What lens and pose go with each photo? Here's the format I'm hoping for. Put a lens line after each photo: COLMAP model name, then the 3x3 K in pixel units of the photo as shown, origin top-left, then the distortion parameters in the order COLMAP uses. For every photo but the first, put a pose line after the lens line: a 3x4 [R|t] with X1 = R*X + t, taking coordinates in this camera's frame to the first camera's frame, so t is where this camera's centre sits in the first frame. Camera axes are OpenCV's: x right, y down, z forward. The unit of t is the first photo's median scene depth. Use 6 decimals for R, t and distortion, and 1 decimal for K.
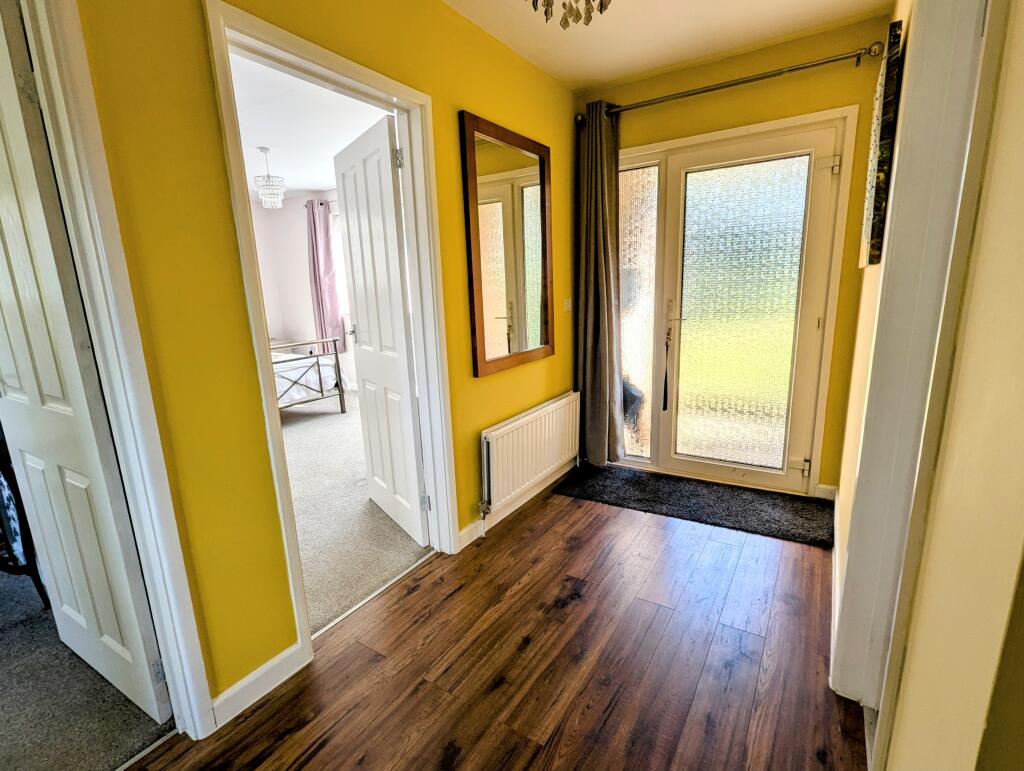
lens RADIAL K [[501.8, 0, 505.7], [0, 501.8, 383.0], [0, 0, 1]] dist [-0.001073, -0.000015]
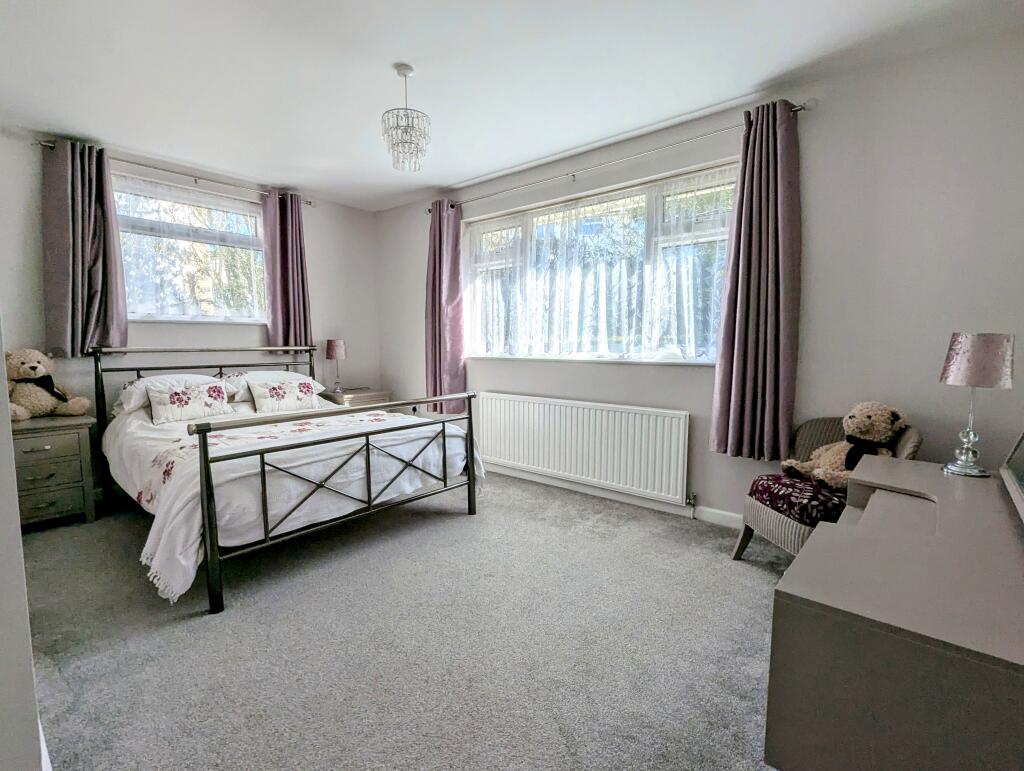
lens RADIAL K [[501.8, 0, 505.7], [0, 501.8, 383.0], [0, 0, 1]] dist [-0.001073, -0.000015]
pose [[0.989399, 0.053332, -0.135073, -0.211615], [-0.067773, 0.992194, -0.104681, -0.039591], [0.128436, 0.112725, 0.985290, 0.383921]]
